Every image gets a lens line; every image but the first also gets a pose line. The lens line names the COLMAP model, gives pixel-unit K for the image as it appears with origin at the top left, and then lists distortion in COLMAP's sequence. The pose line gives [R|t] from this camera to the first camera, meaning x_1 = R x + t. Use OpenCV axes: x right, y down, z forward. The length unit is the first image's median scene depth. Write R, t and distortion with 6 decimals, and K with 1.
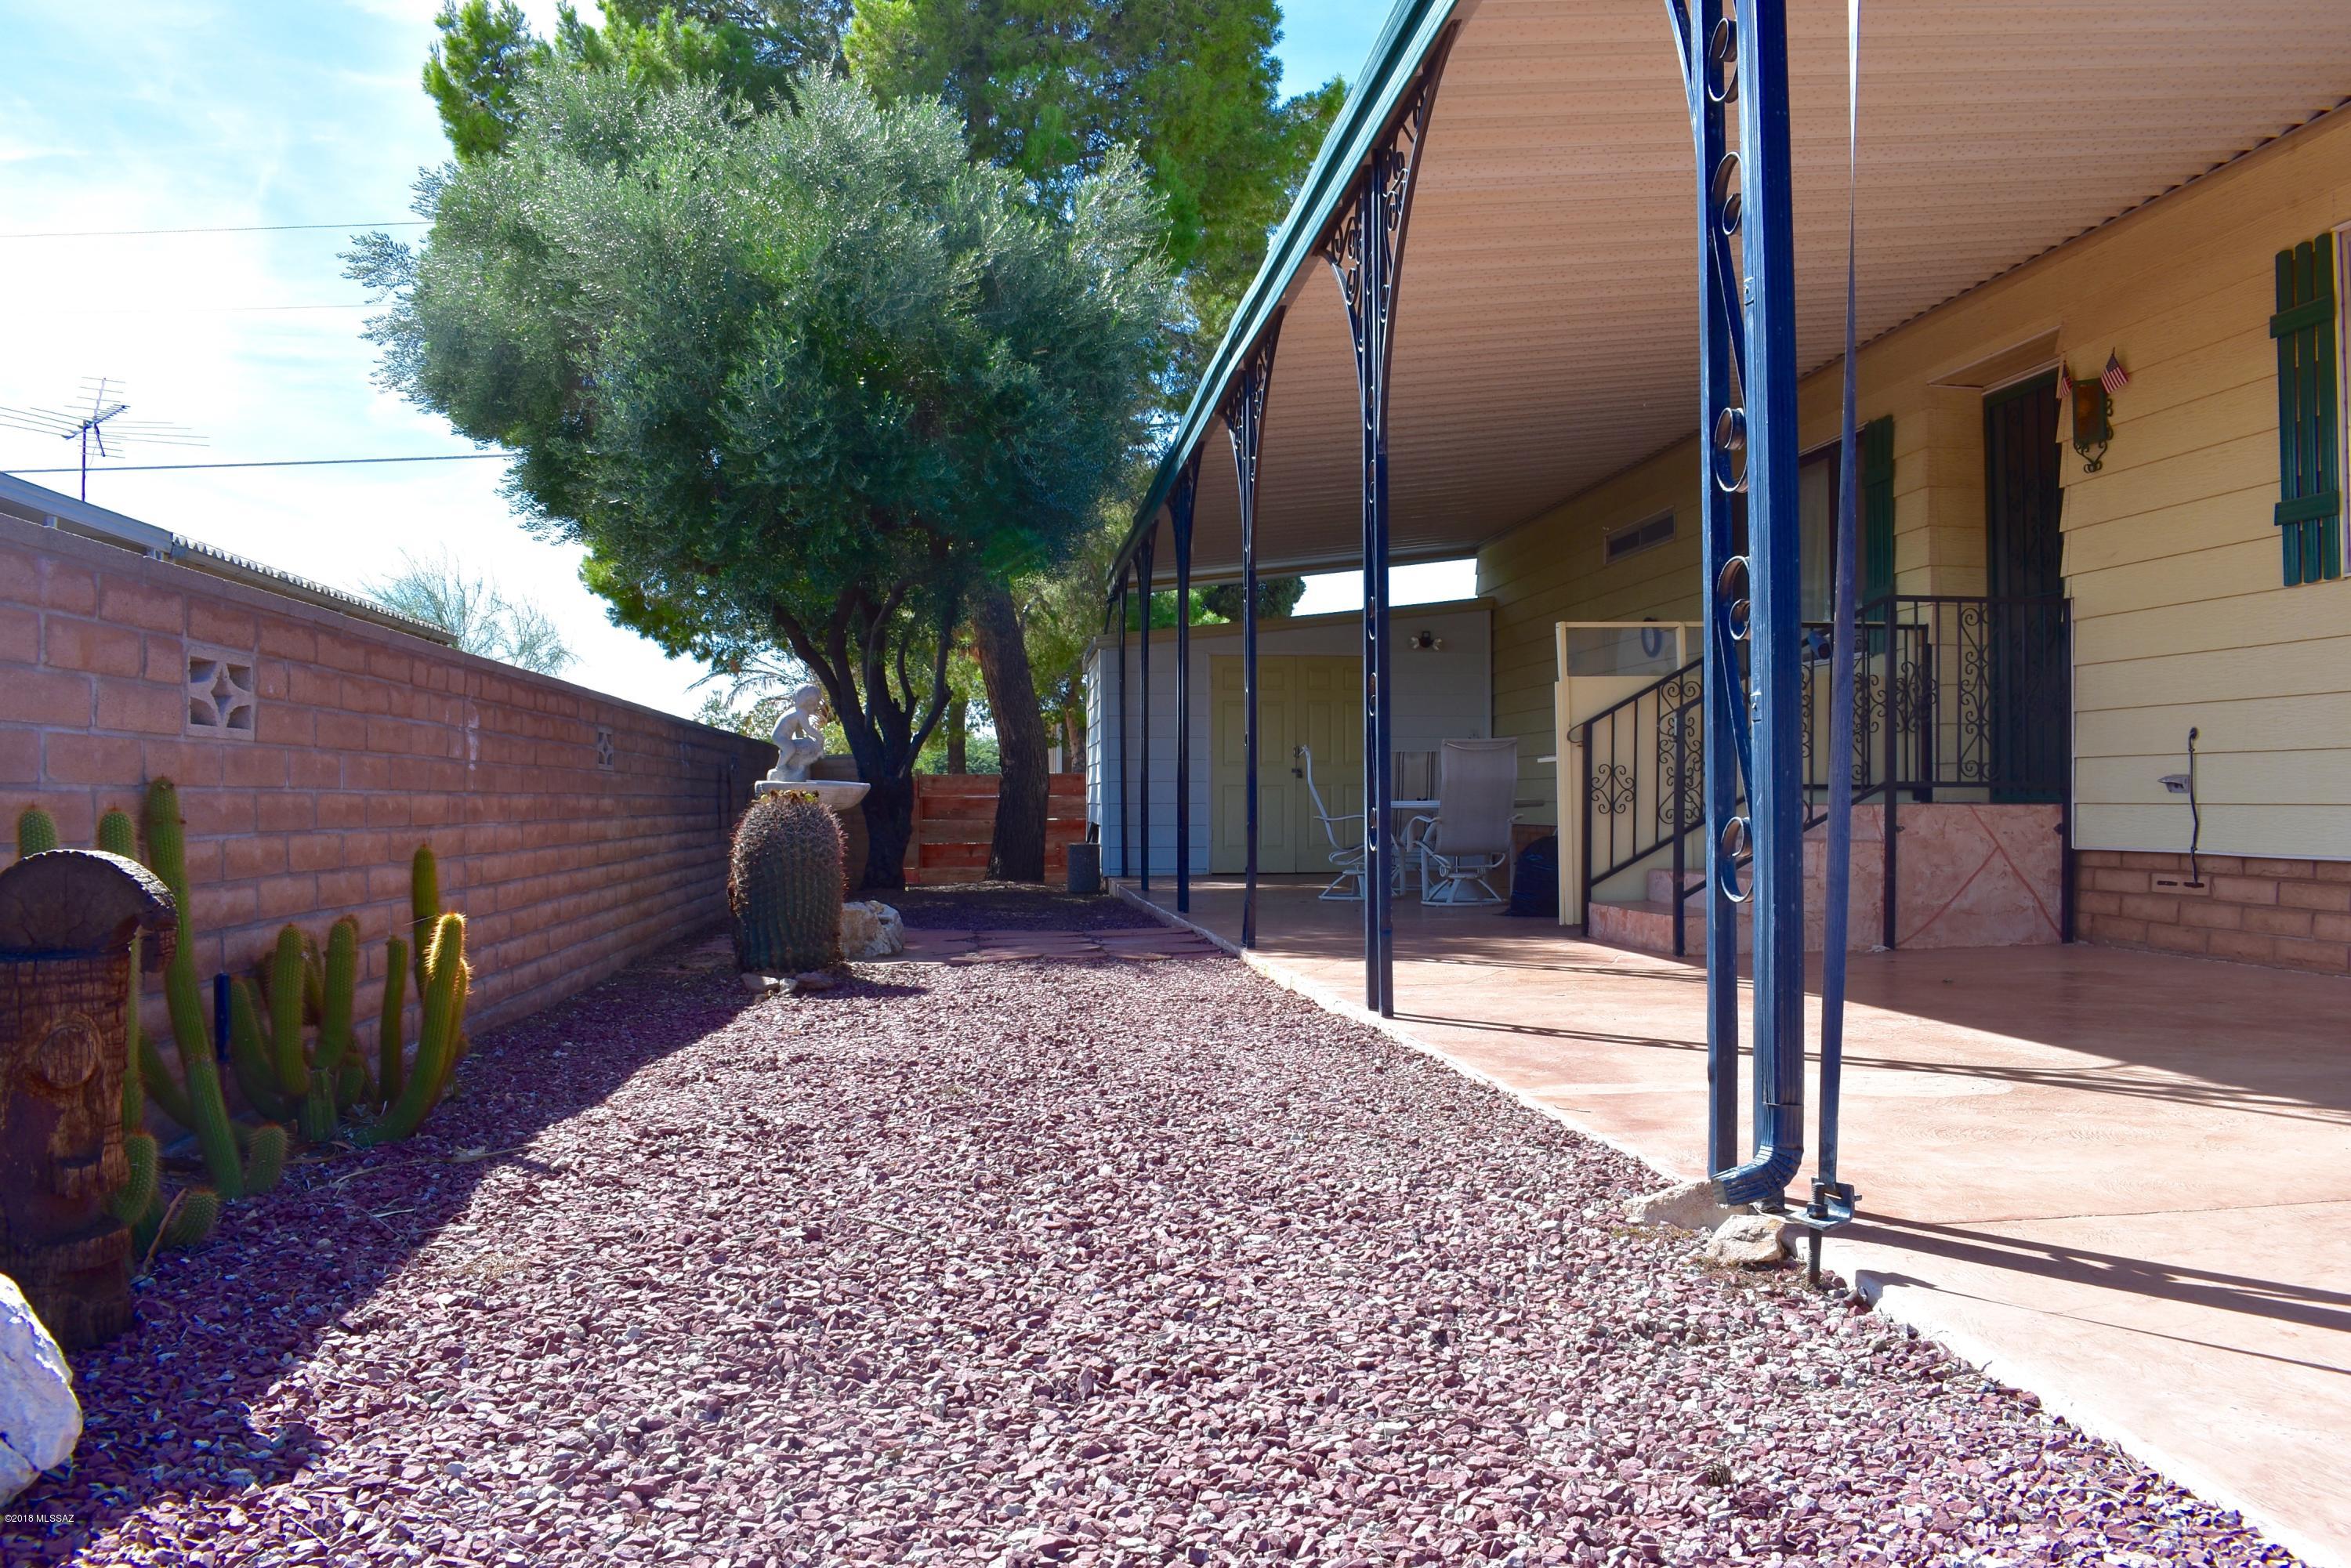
lens RADIAL K [[1867.9, 0, 1177.6], [0, 1867.9, 792.7], [0, 0, 1]] dist [-0.082975, 0.004098]
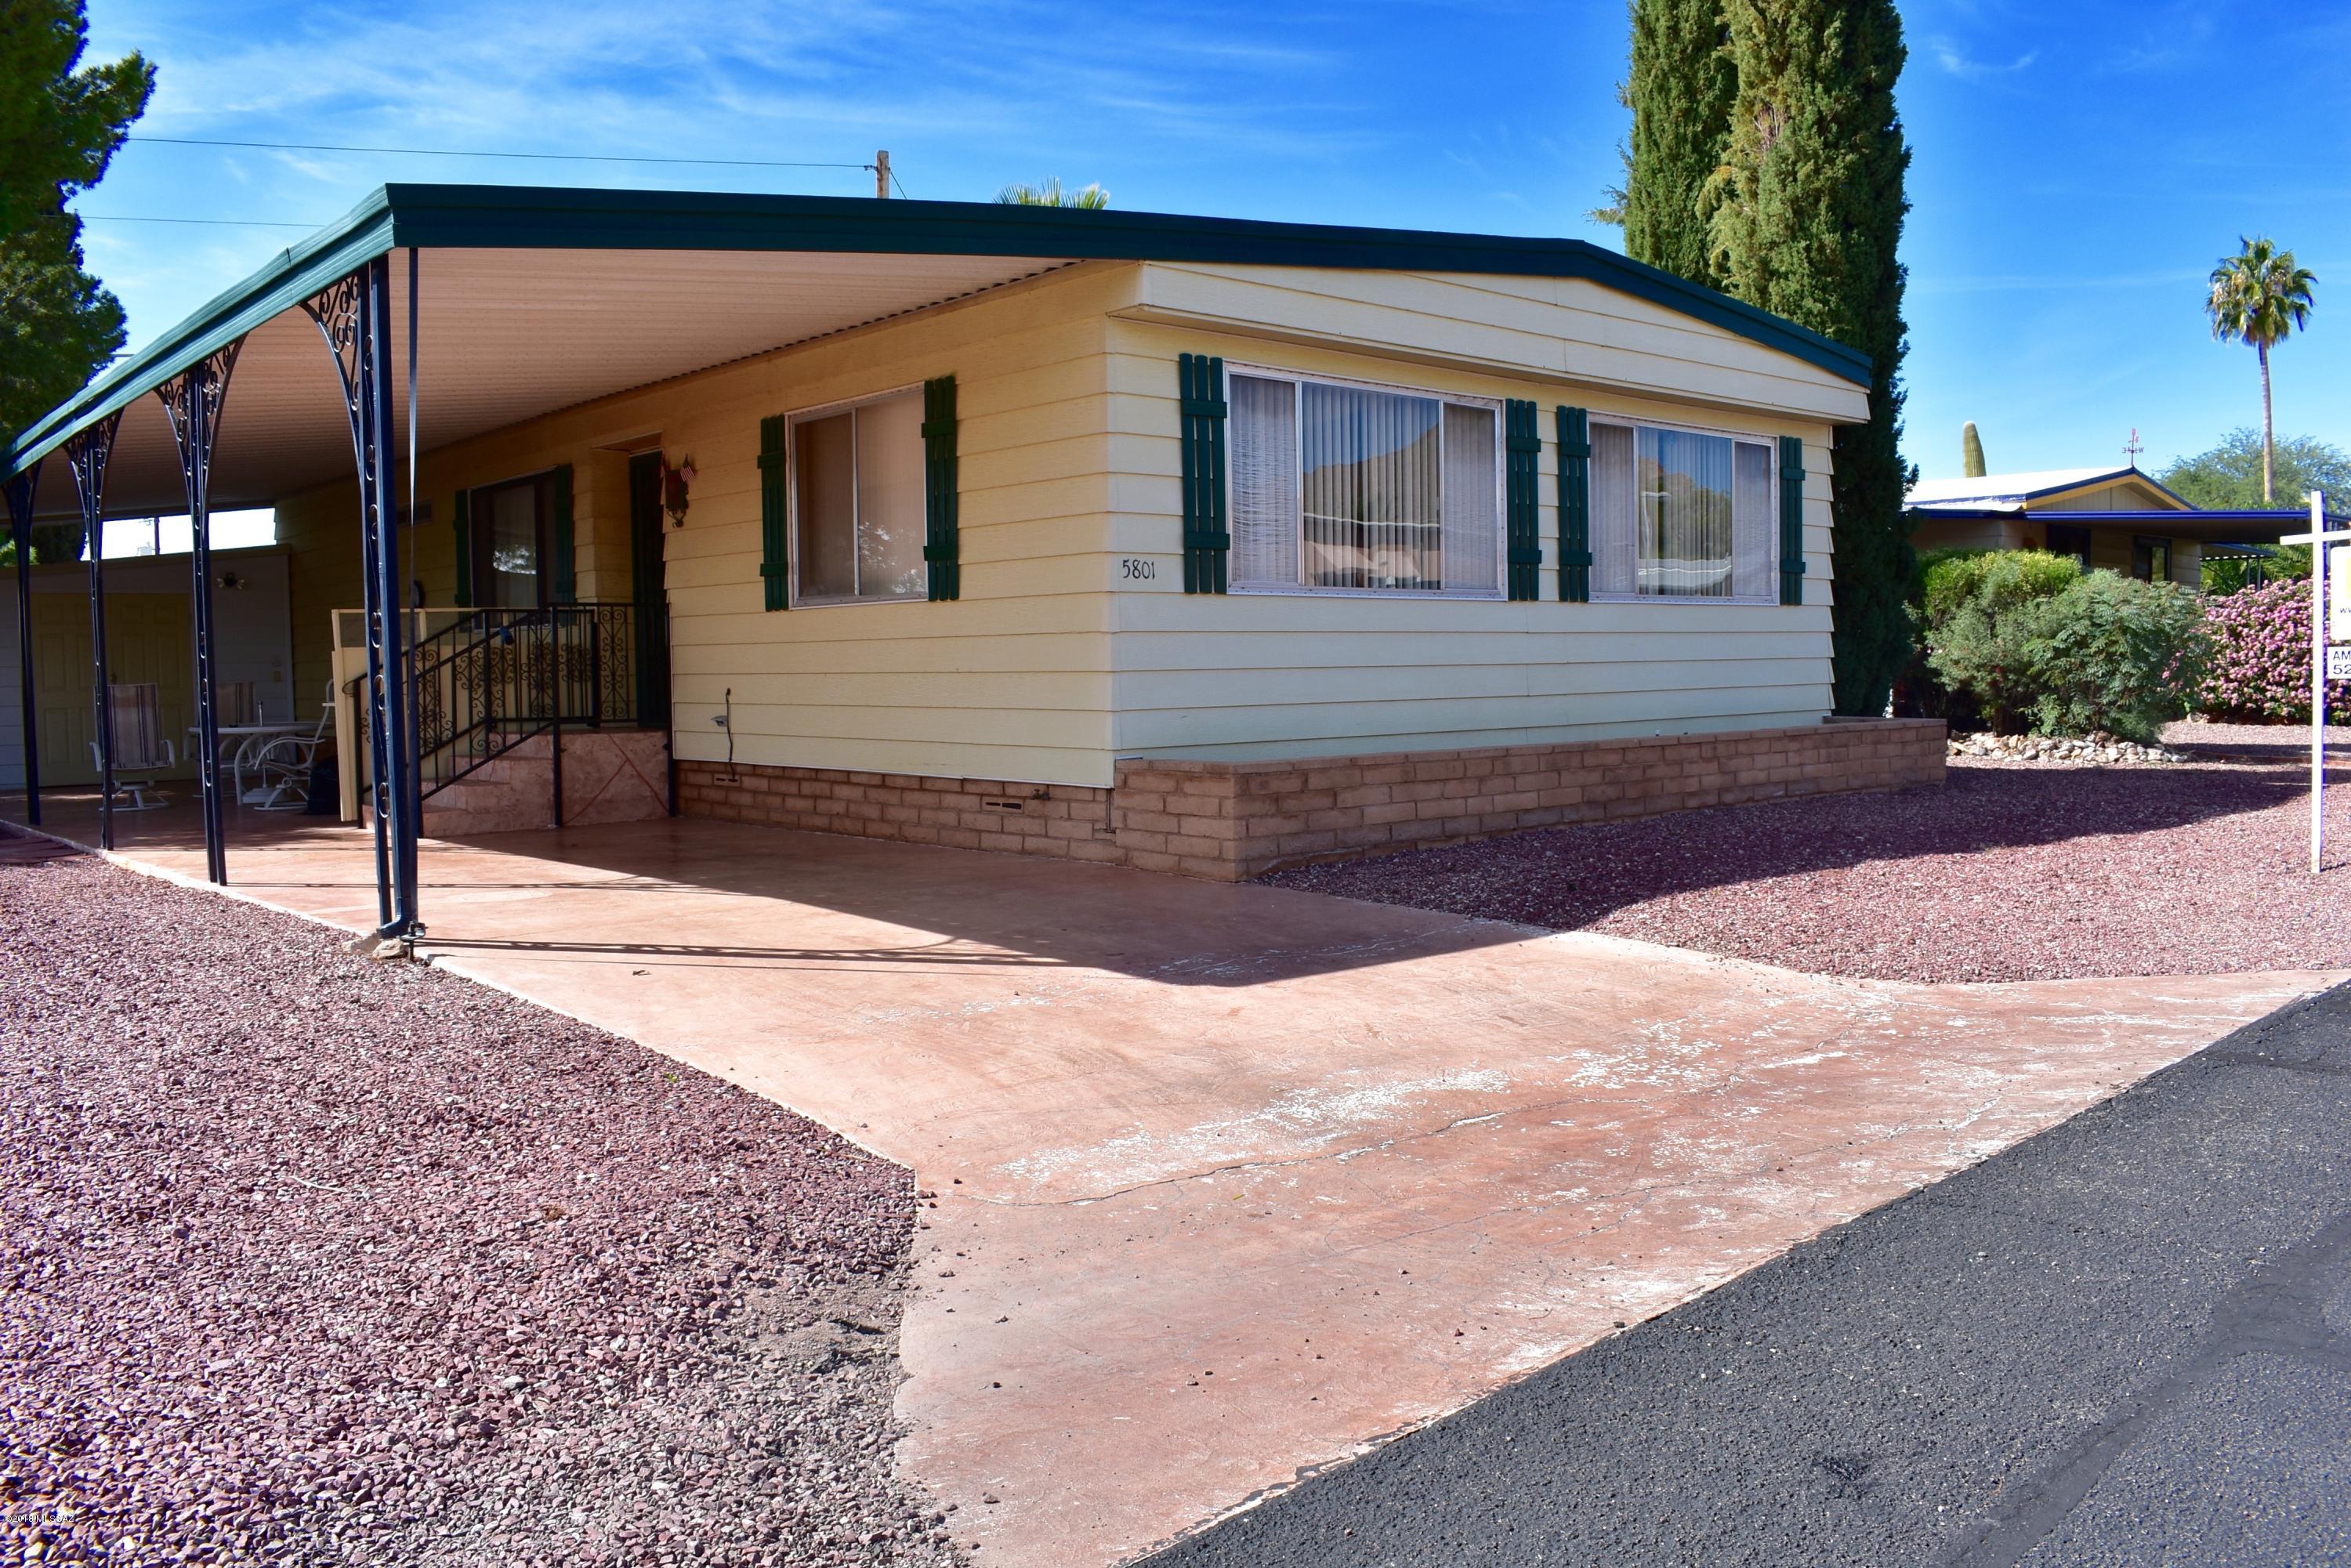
lens RADIAL K [[1867.9, 0, 1171.9], [0, 1867.9, 797.2], [0, 0, 1]] dist [-0.082975, 0.004098]
pose [[0.820516, -0.046872, 0.569699, -0.089203], [0.006745, 0.997357, 0.072343, -0.053561], [-0.571584, -0.055516, 0.818663, -0.620252]]
